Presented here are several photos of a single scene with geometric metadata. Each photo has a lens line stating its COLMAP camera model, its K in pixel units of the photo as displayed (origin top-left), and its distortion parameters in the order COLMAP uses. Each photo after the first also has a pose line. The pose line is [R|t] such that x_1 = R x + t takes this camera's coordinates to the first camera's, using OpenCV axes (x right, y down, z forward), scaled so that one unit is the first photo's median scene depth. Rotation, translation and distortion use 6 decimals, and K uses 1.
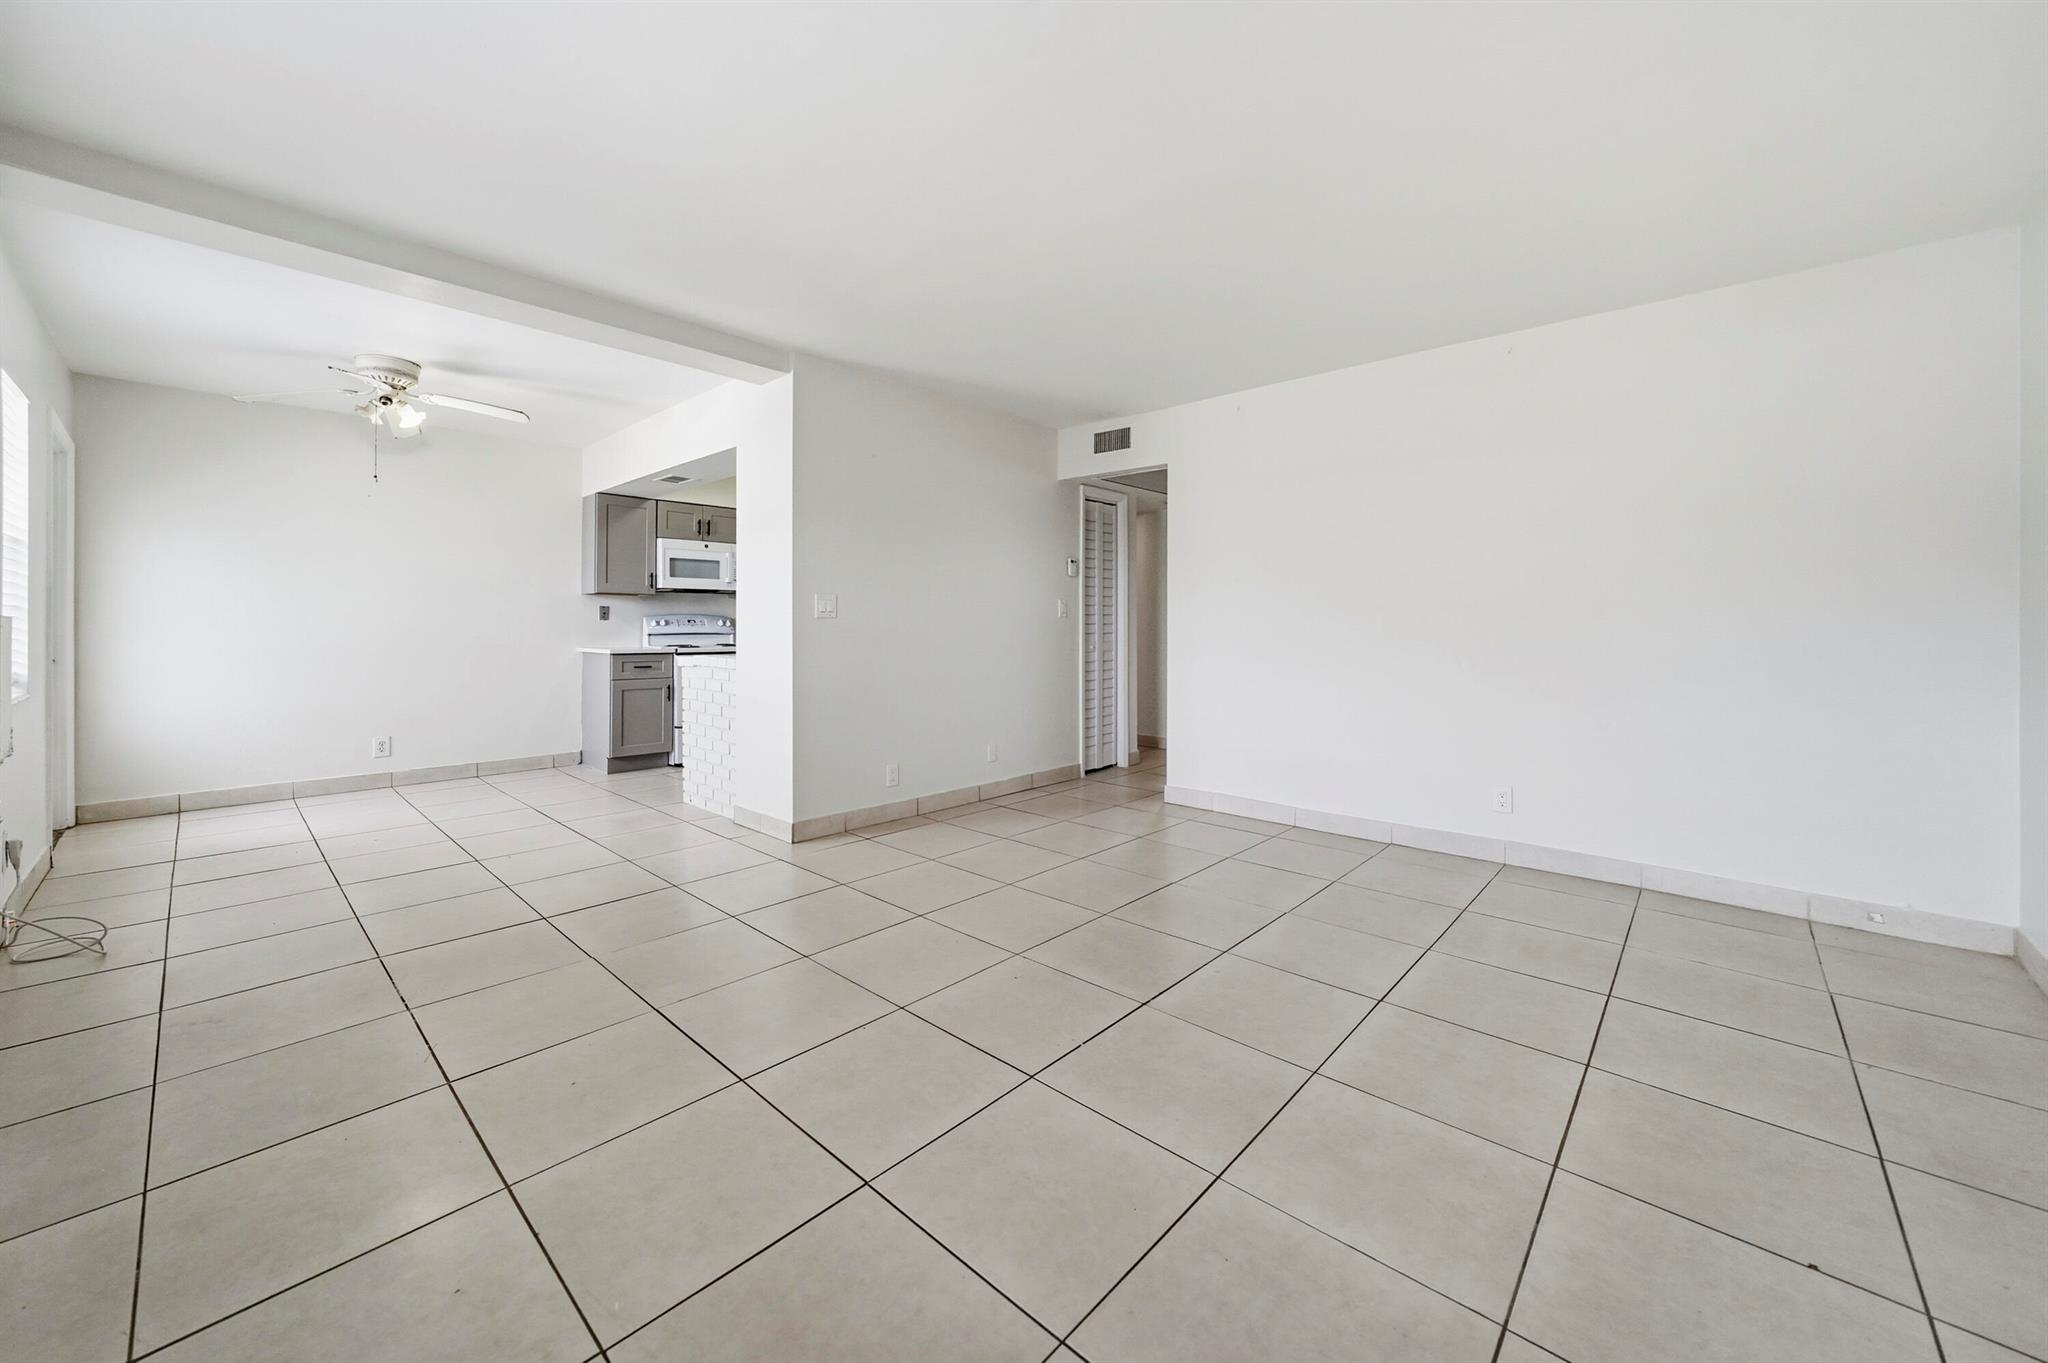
lens RADIAL K [[755.1, 0, 1045.4], [0, 755.1, 627.6], [0, 0, 1]] dist [-0.007711, 0.000316]
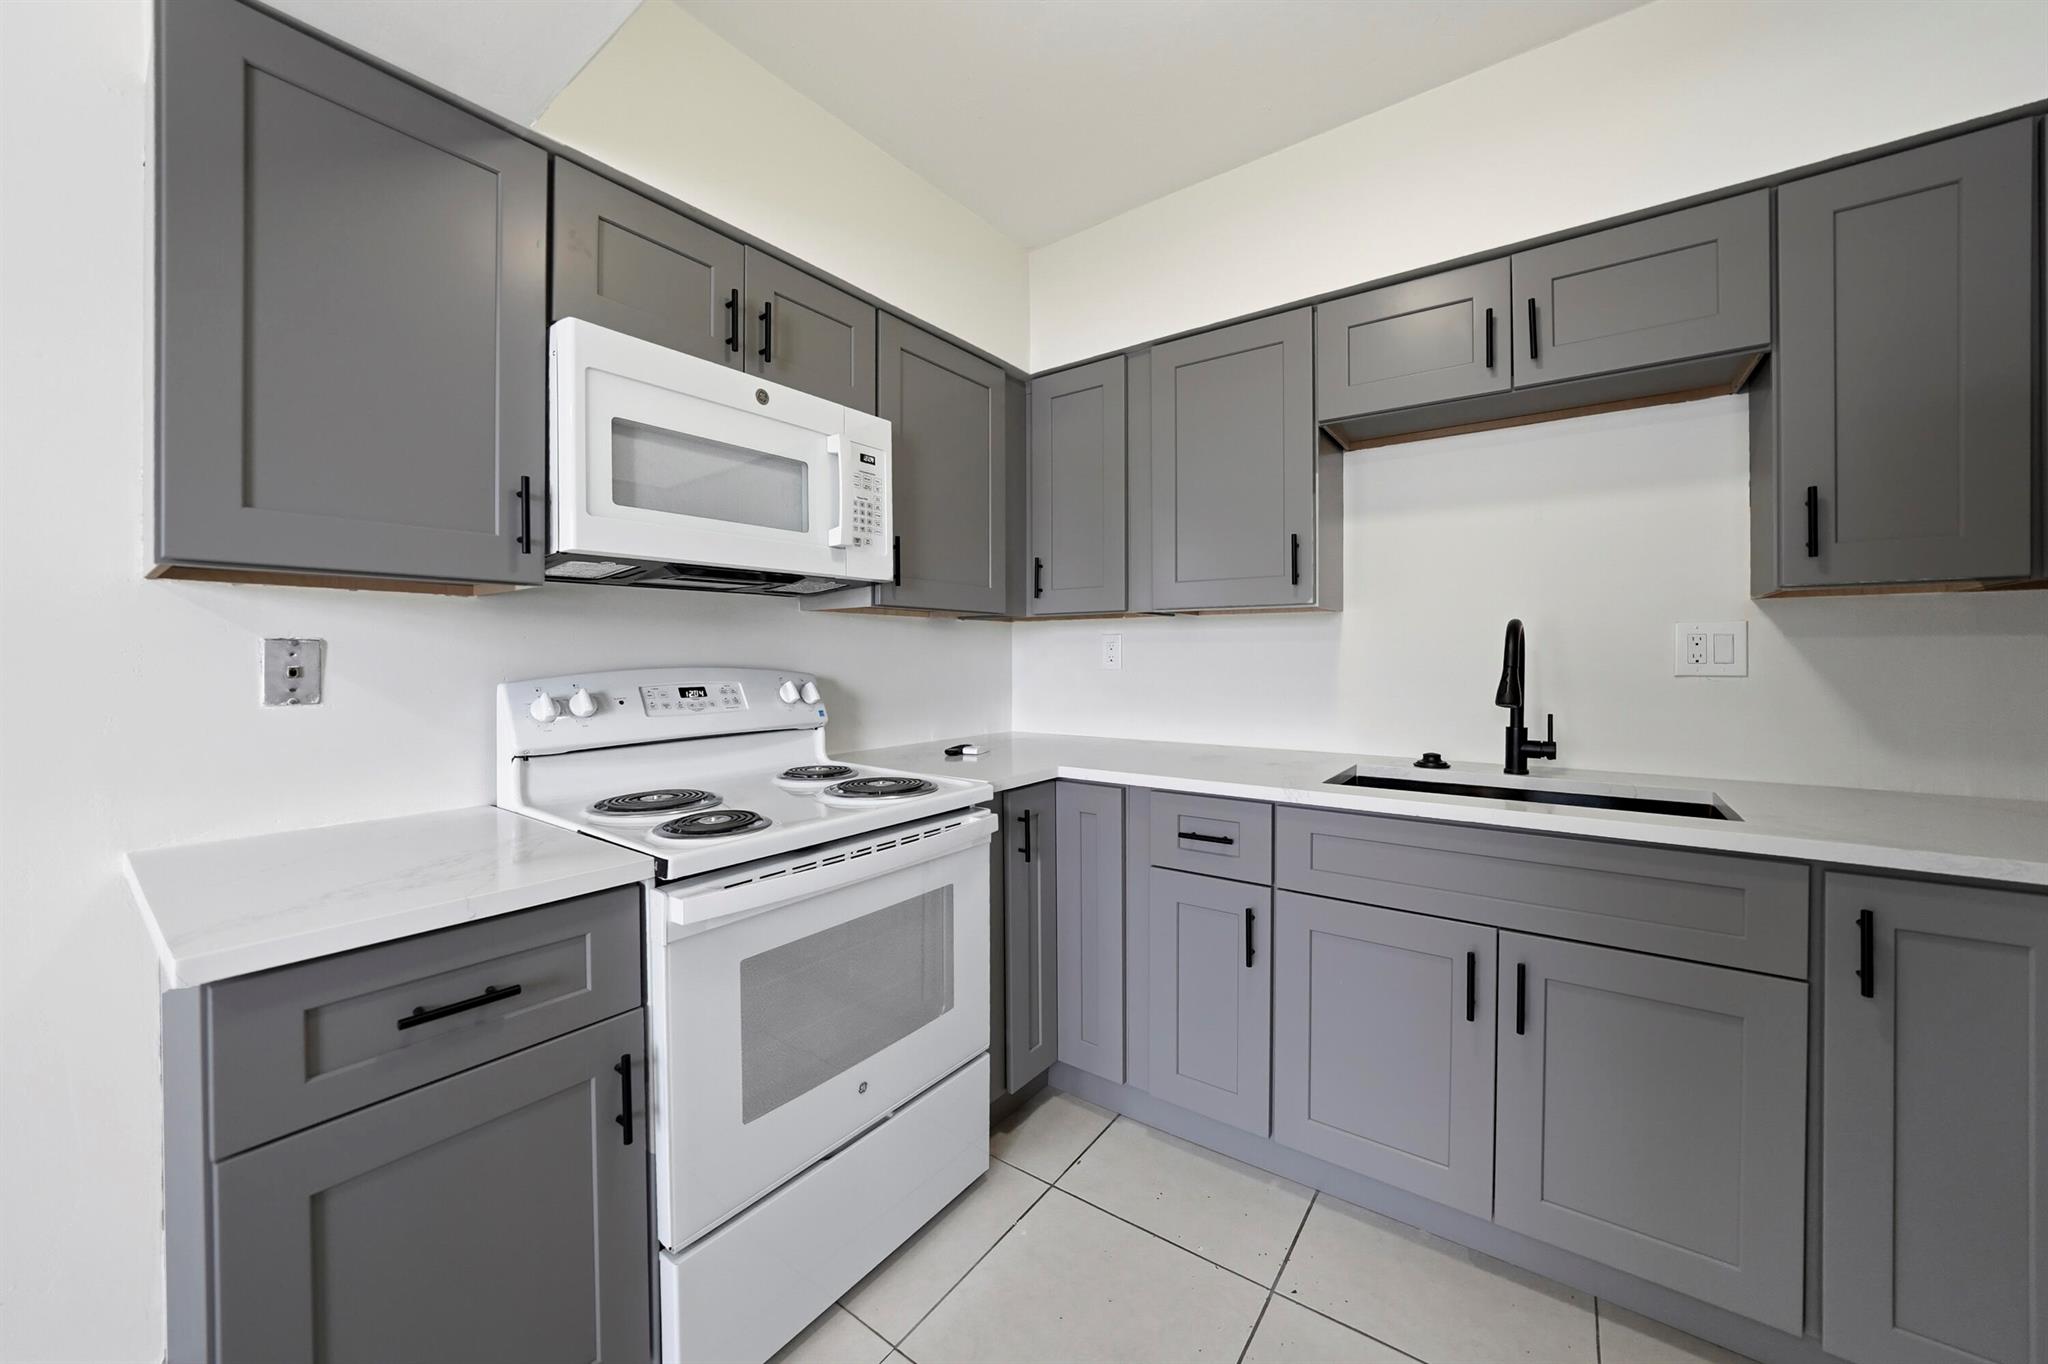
lens RADIAL K [[741.0, 0, 1036.7], [0, 741.0, 661.2], [0, 0, 1]] dist [-0.013473, 0.000073]
pose [[0.996502, -0.005782, 0.083374, -0.392355], [0.004778, 0.999914, 0.012233, -0.023284], [-0.083437, -0.011792, 0.996443, 0.772720]]
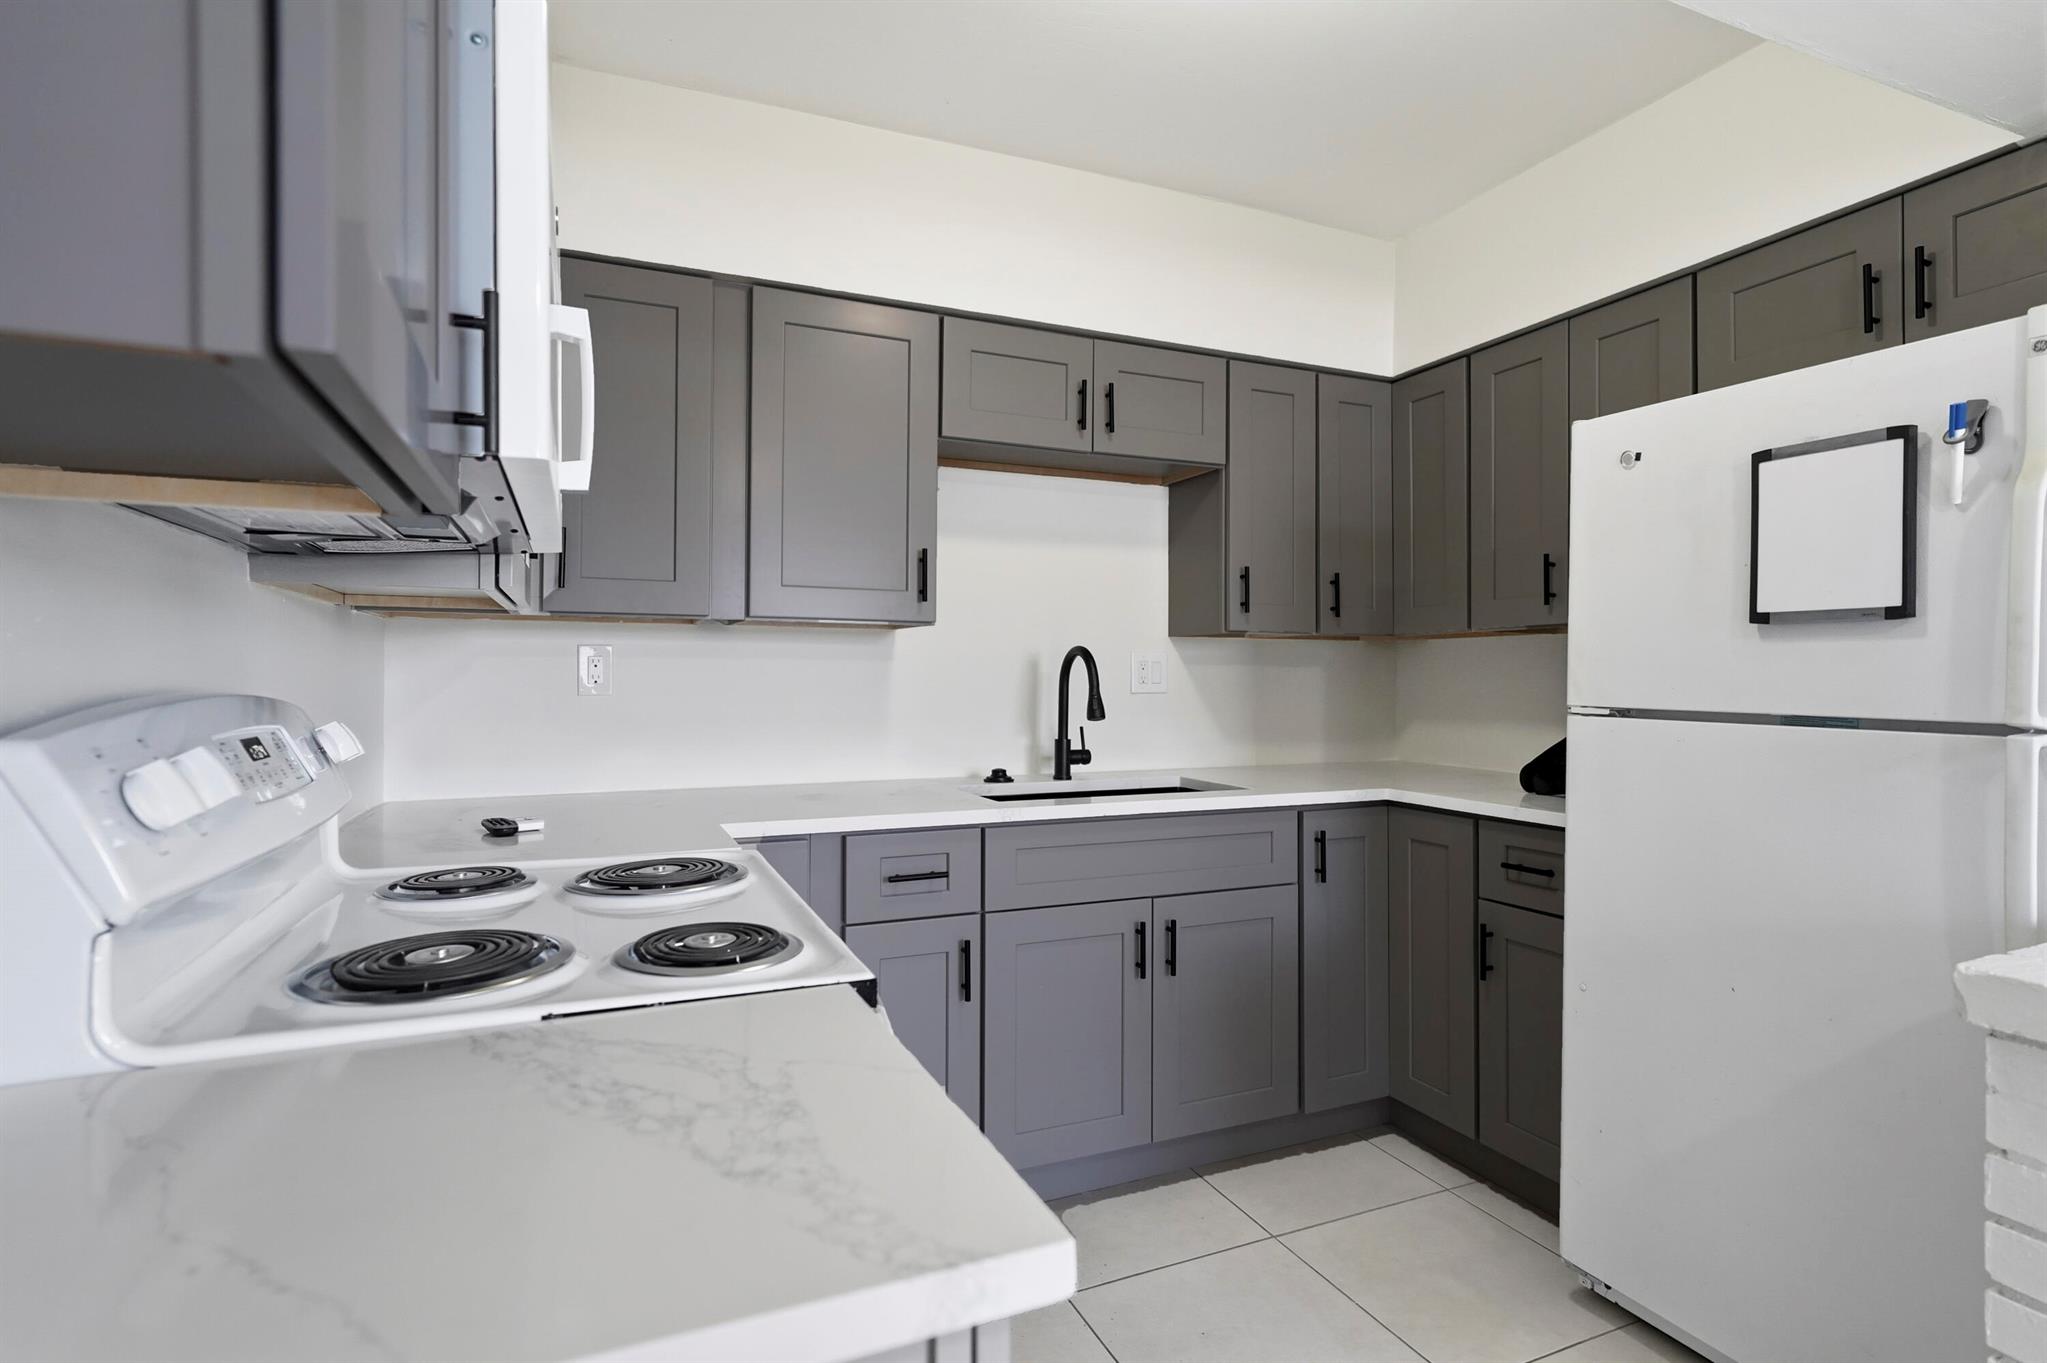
lens RADIAL K [[1005.1, 0, 1008.9], [0, 1005.1, 681.2], [0, 0, 1]] dist [0.004653, 0.002291]
pose [[0.442214, -0.004771, 0.896897, -0.600207], [-0.005135, 0.999956, 0.007851, -0.022742], [-0.896895, -0.008078, 0.442170, 0.865211]]
